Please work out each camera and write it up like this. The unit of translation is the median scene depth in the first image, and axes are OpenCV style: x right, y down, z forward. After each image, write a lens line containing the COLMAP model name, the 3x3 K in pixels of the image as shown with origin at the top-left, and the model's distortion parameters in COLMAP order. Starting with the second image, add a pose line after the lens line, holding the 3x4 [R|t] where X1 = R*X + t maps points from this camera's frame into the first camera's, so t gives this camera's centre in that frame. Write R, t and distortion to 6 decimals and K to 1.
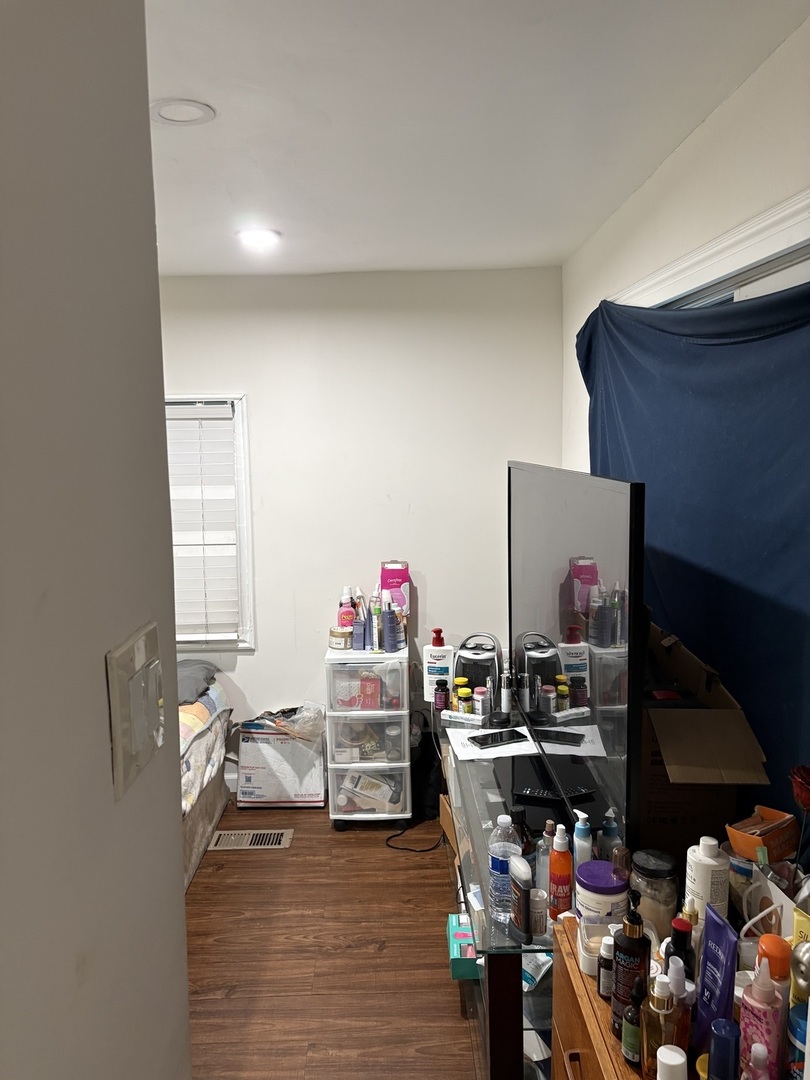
lens RADIAL K [[817.1, 0, 402.9], [0, 817.1, 539.7], [0, 0, 1]] dist [0.053469, -0.051339]
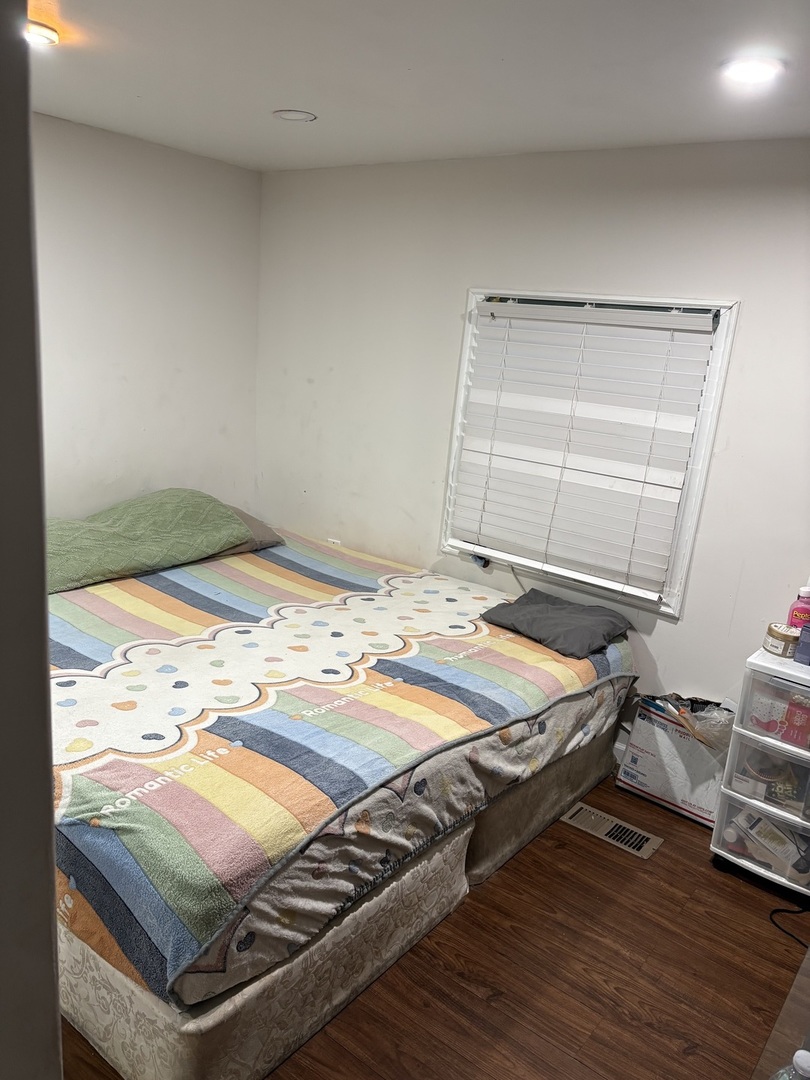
lens RADIAL K [[817.1, 0, 406.3], [0, 817.1, 549.0], [0, 0, 1]] dist [0.053469, -0.051339]
pose [[0.774773, 0.246748, -0.582102, 0.078860], [-0.176046, 0.968481, 0.176215, -0.034889], [0.607235, -0.034050, 0.793792, 0.189690]]
